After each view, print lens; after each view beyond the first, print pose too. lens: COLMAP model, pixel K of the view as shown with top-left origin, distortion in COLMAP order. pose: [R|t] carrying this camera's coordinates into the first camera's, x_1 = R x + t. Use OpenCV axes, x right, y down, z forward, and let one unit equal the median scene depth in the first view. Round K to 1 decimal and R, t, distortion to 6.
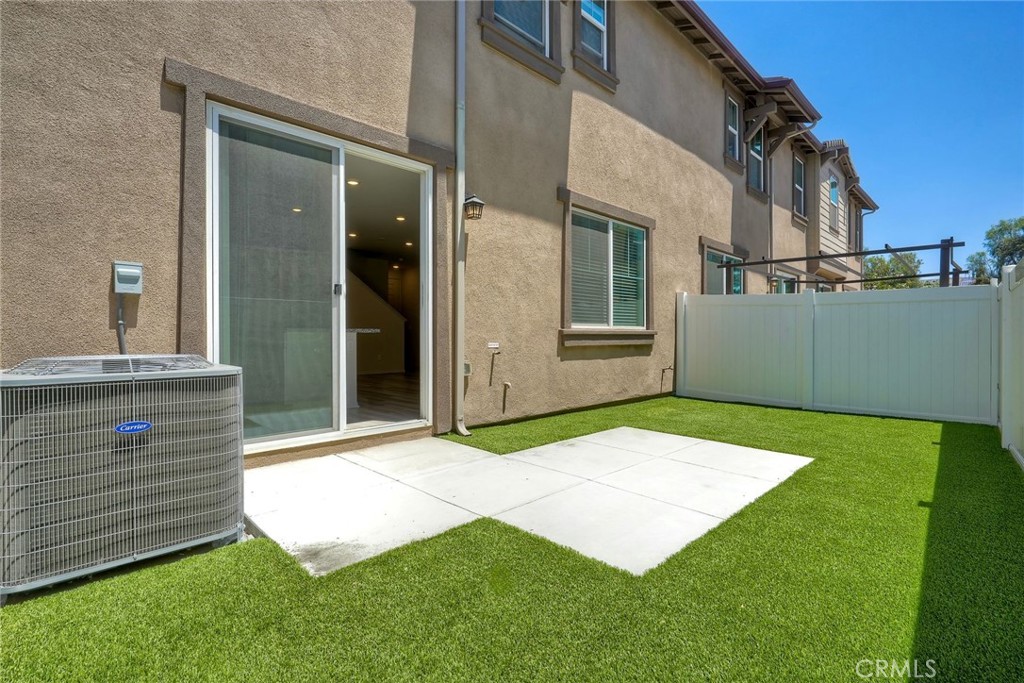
lens RADIAL K [[465.8, 0, 519.7], [0, 465.8, 339.8], [0, 0, 1]] dist [-0.007647, 0.000445]
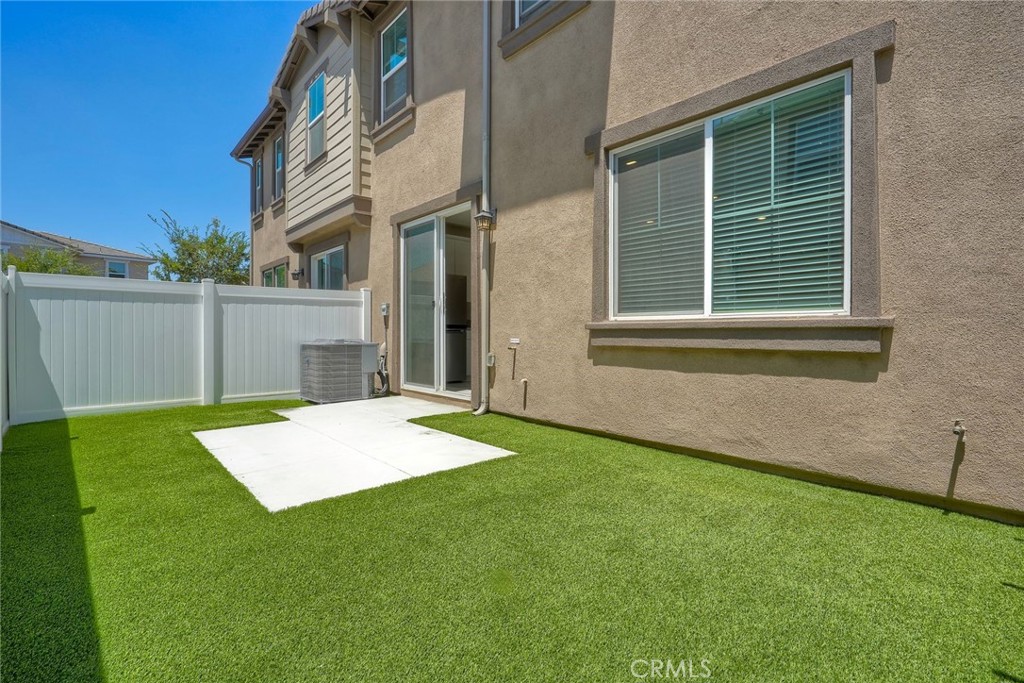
lens RADIAL K [[465.8, 0, 519.8], [0, 465.8, 335.3], [0, 0, 1]] dist [-0.007647, 0.000445]
pose [[-0.023083, 0.008752, -0.999695, 0.878512], [-0.004819, 0.999949, 0.008865, -0.008788], [0.999722, 0.005022, -0.023040, 0.929390]]
